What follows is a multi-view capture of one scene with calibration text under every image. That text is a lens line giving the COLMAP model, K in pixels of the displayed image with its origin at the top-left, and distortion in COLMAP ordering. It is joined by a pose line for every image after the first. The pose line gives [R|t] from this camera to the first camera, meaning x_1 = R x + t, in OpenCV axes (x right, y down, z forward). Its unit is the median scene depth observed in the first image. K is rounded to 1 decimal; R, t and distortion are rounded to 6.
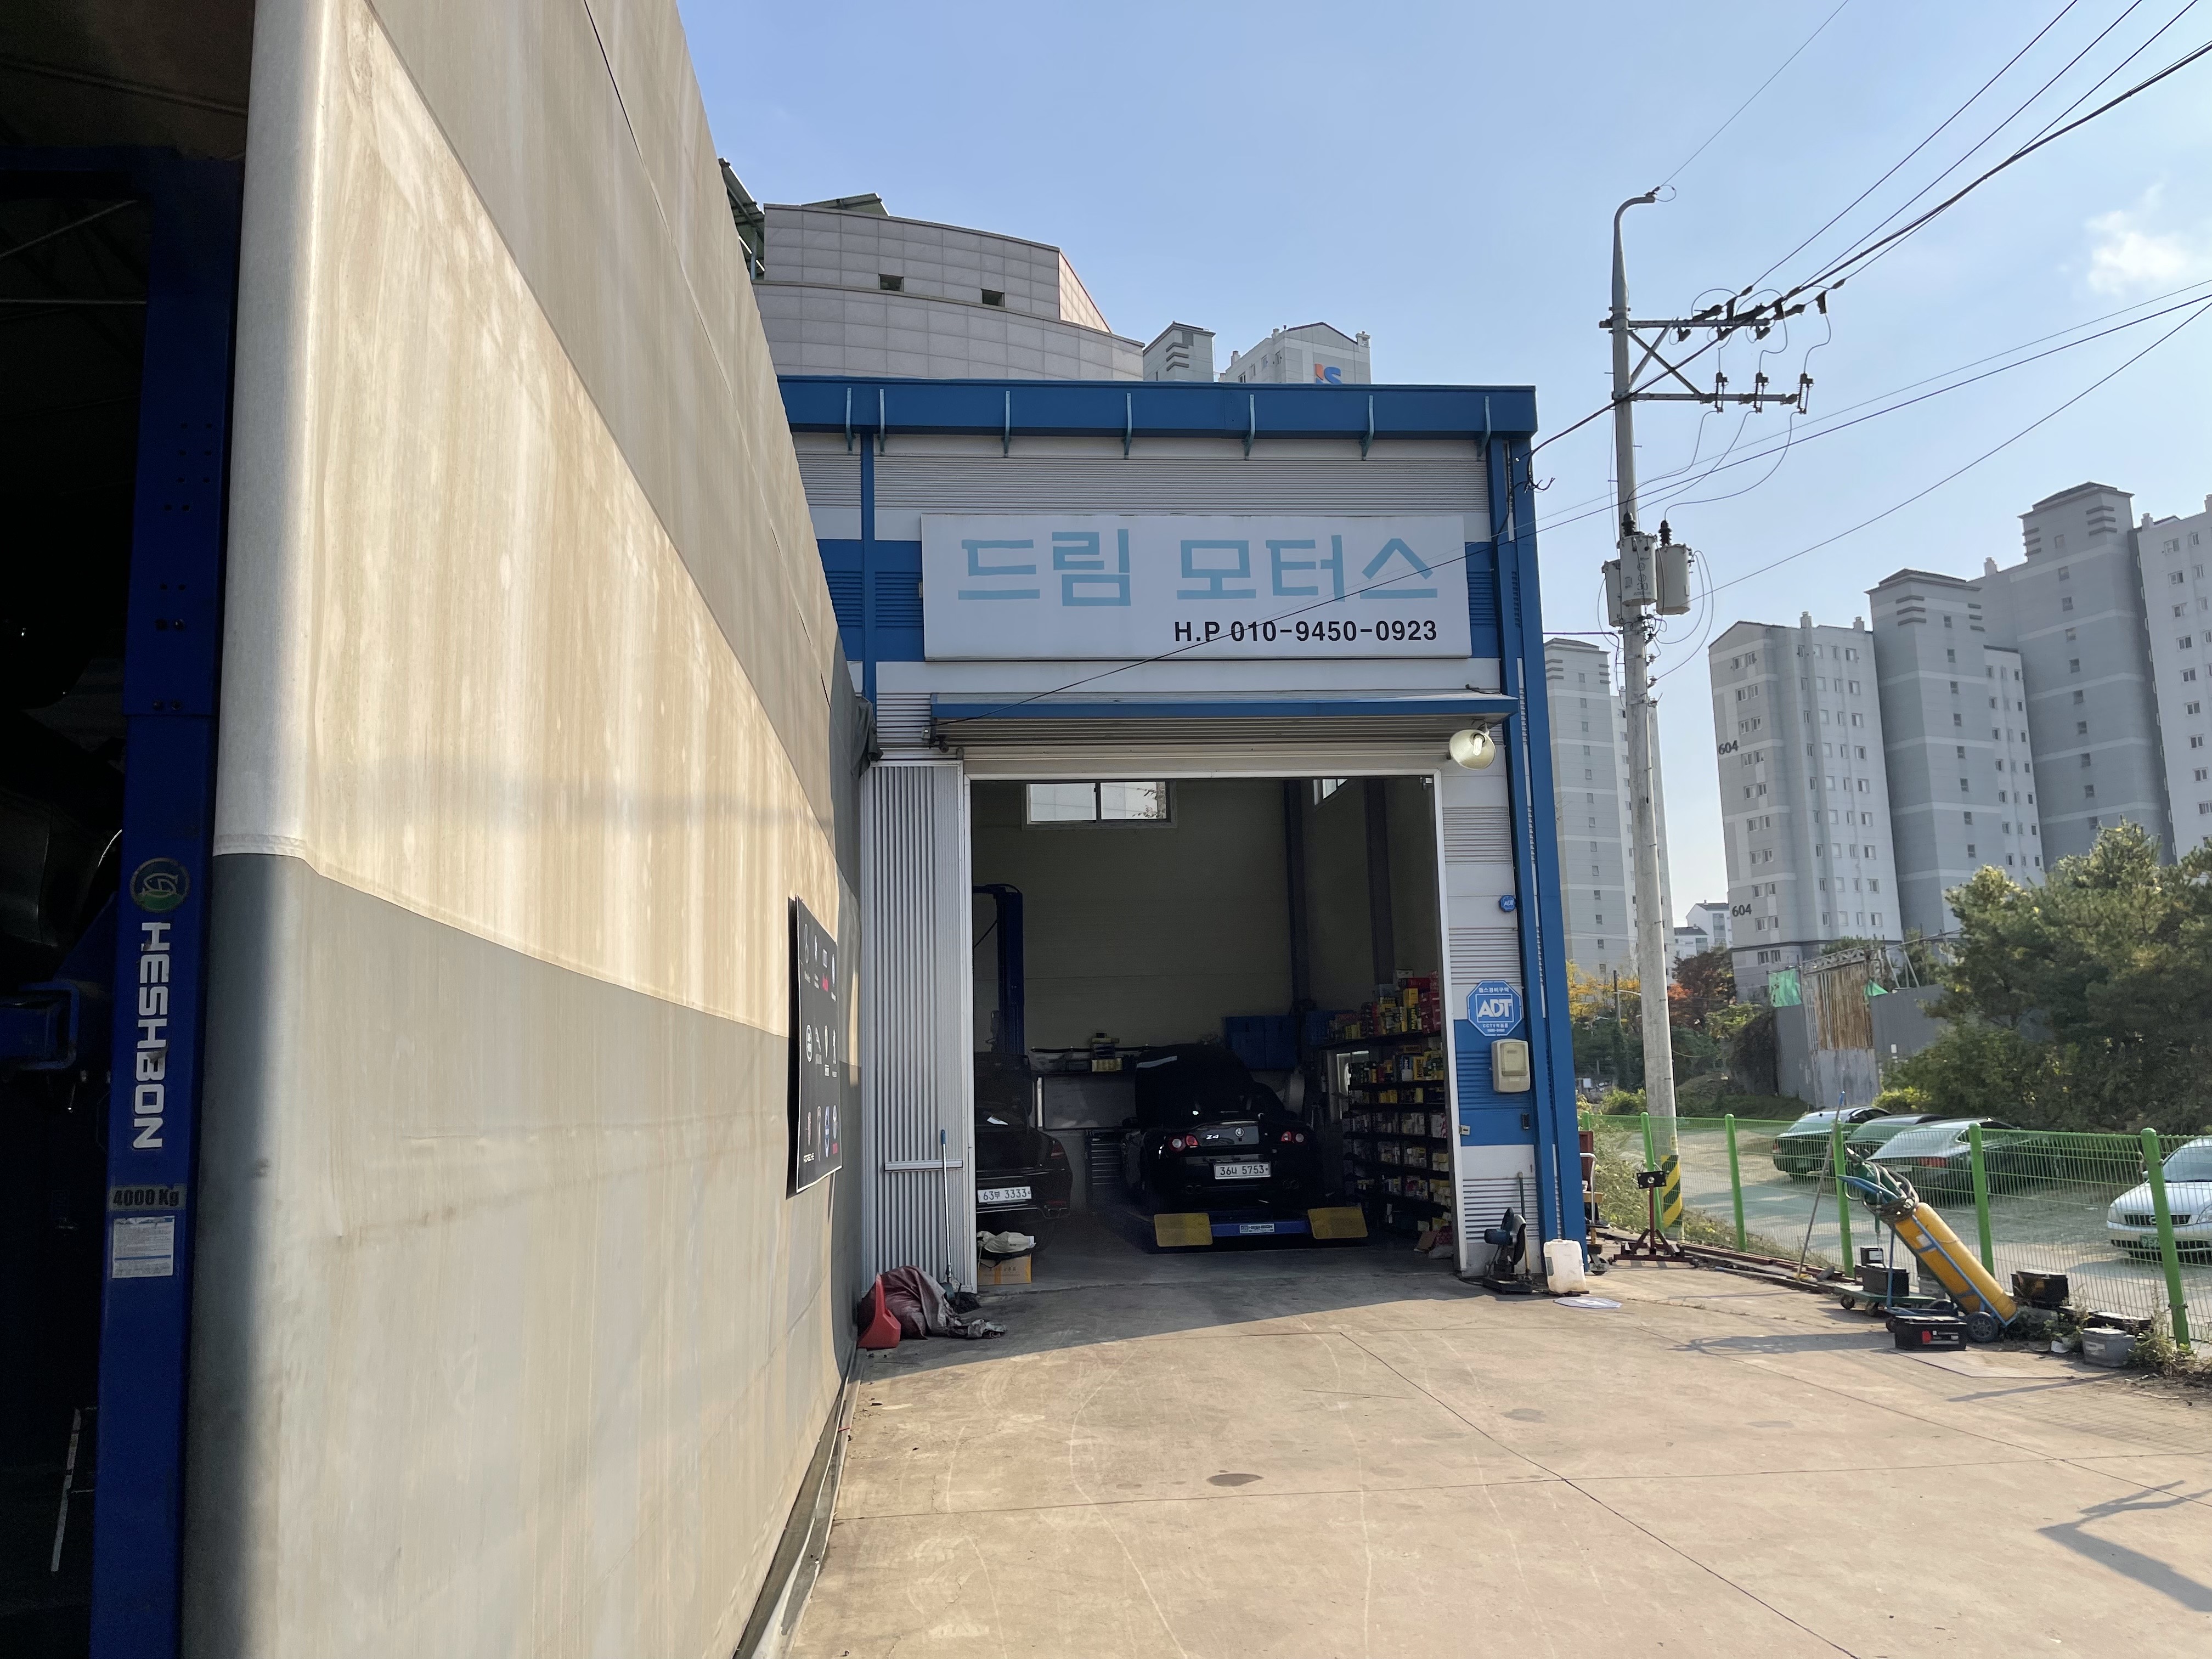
lens RADIAL K [[1666.2, 0, 1139.1], [0, 1666.2, 823.4], [0, 0, 1]] dist [0.002312, 0.000171]
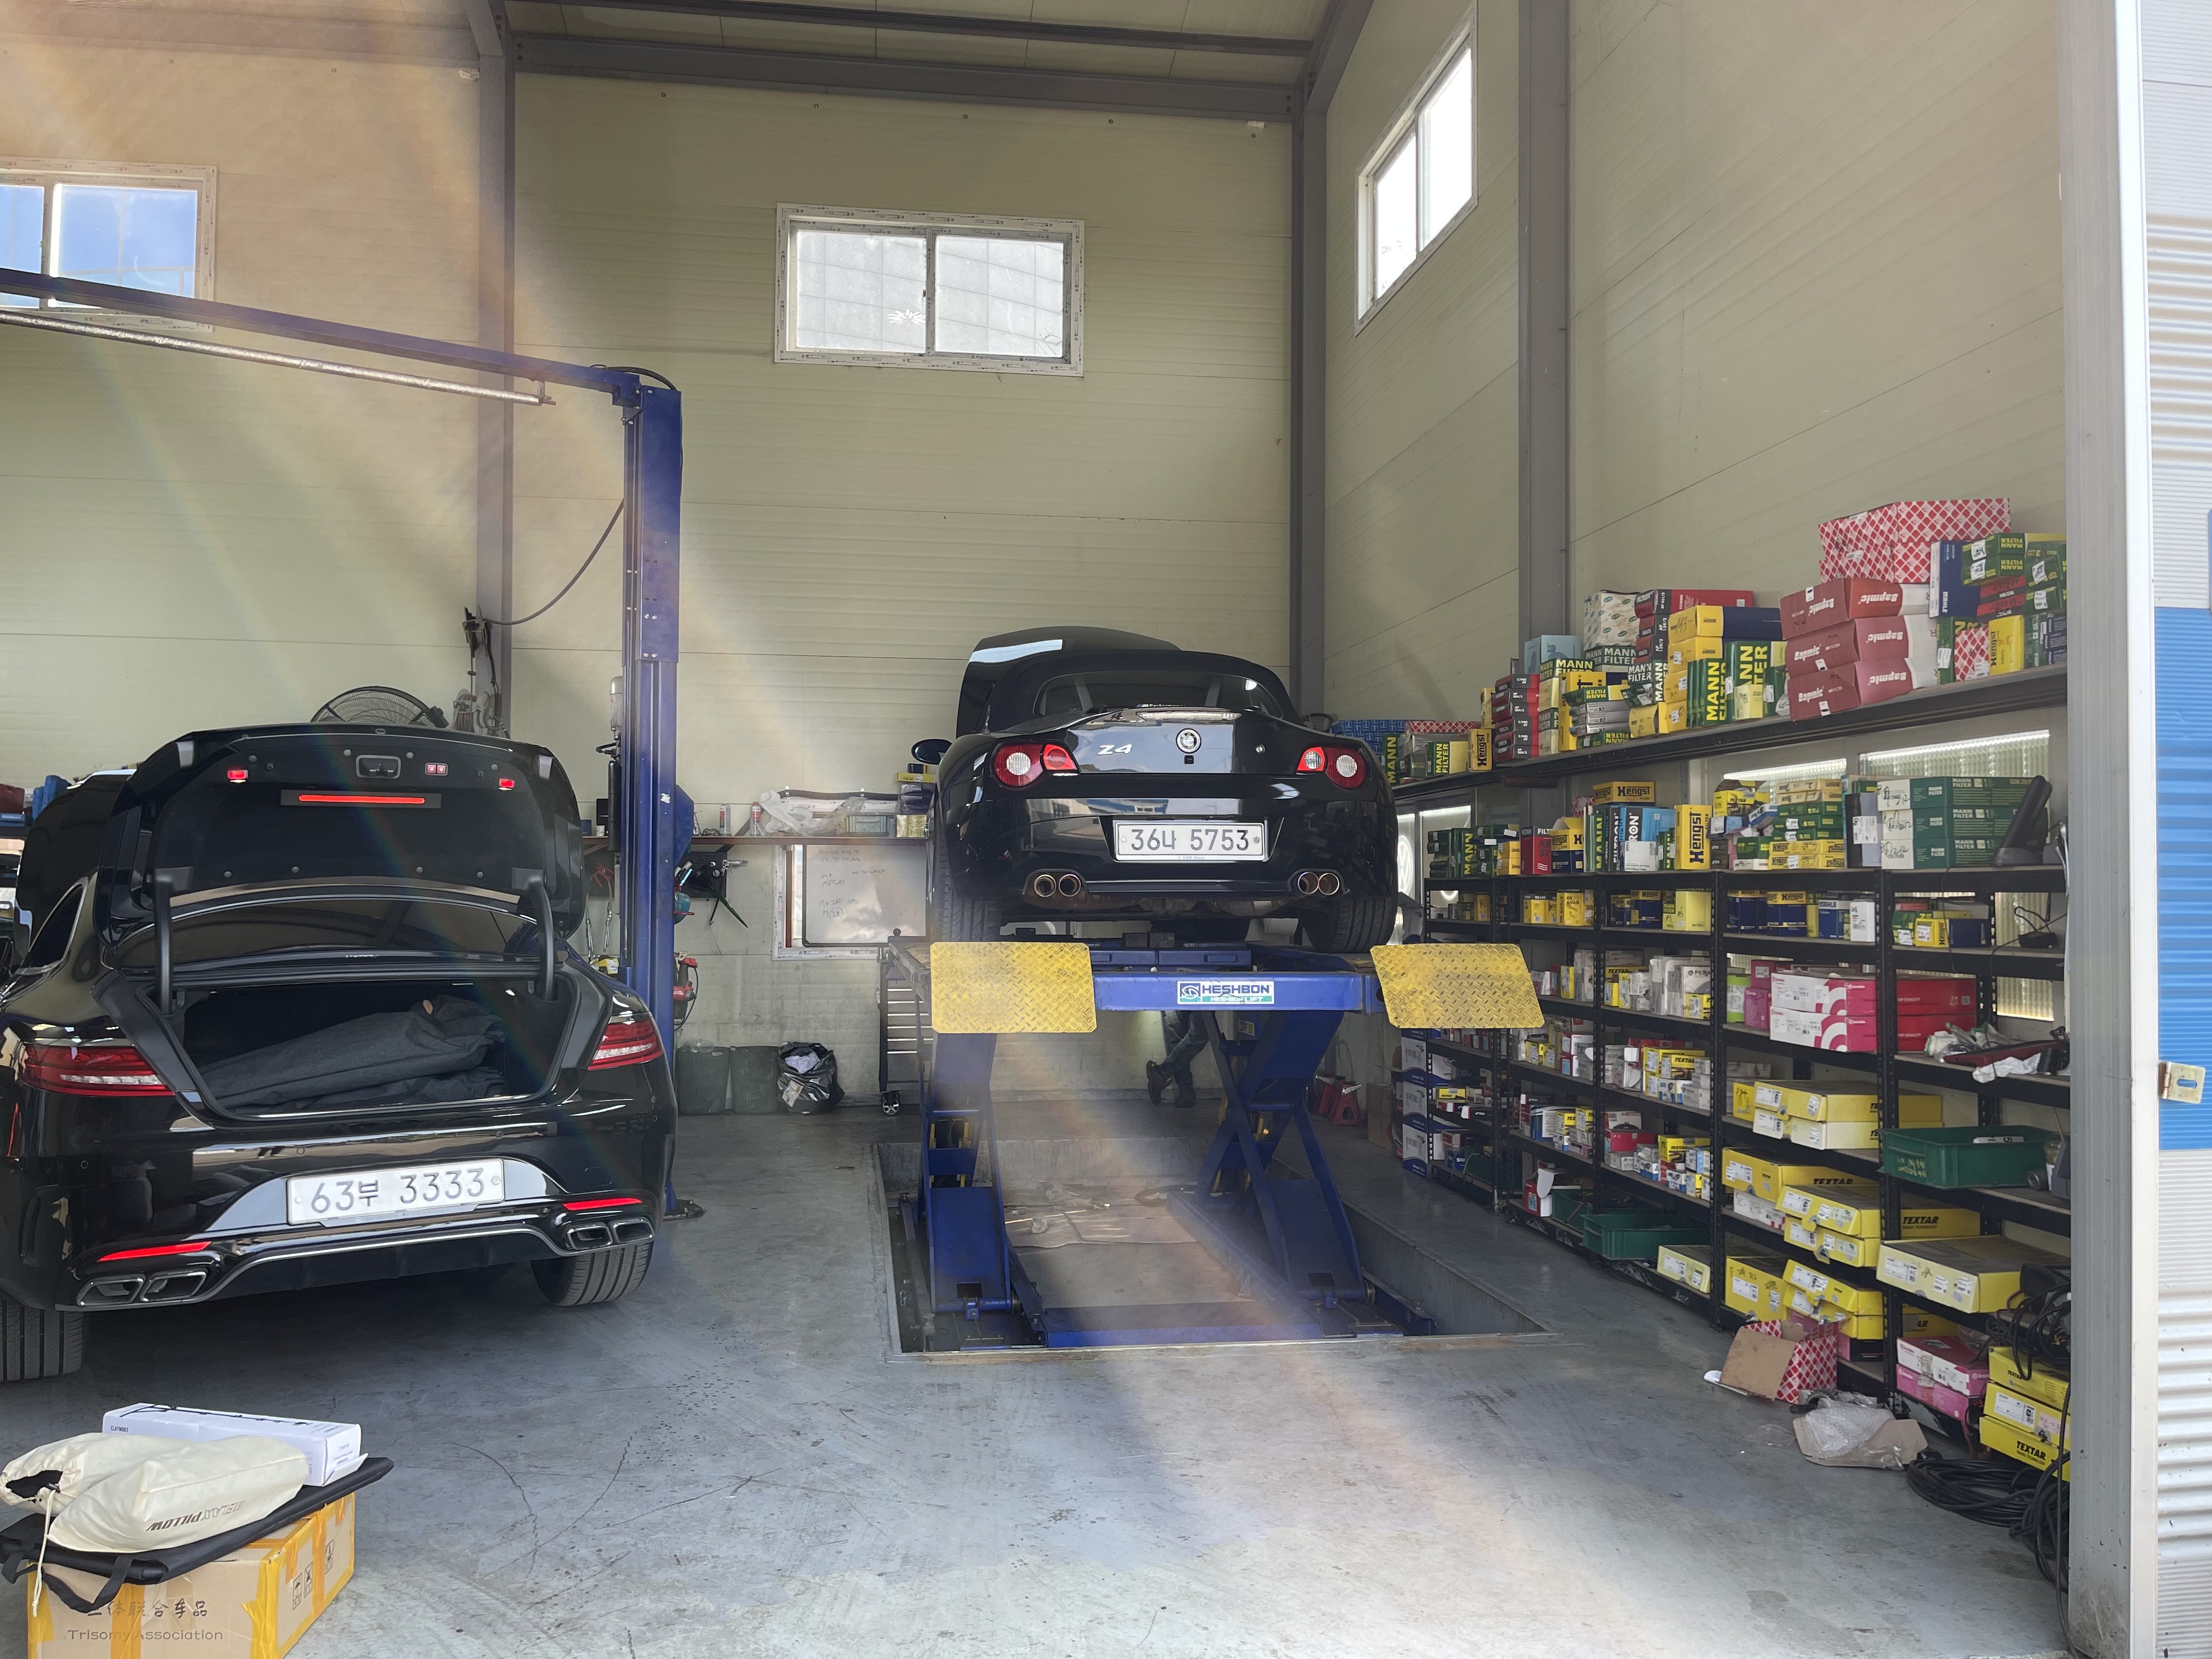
lens RADIAL K [[1692.0, 0, 1106.0], [0, 1692.0, 829.5], [0, 0, 1]] dist [0.000238, -0.000124]
pose [[0.999226, 0.034444, 0.019018, 0.032386], [-0.036563, 0.991427, 0.125444, 0.098336], [-0.014534, -0.126042, 0.991918, 0.603154]]
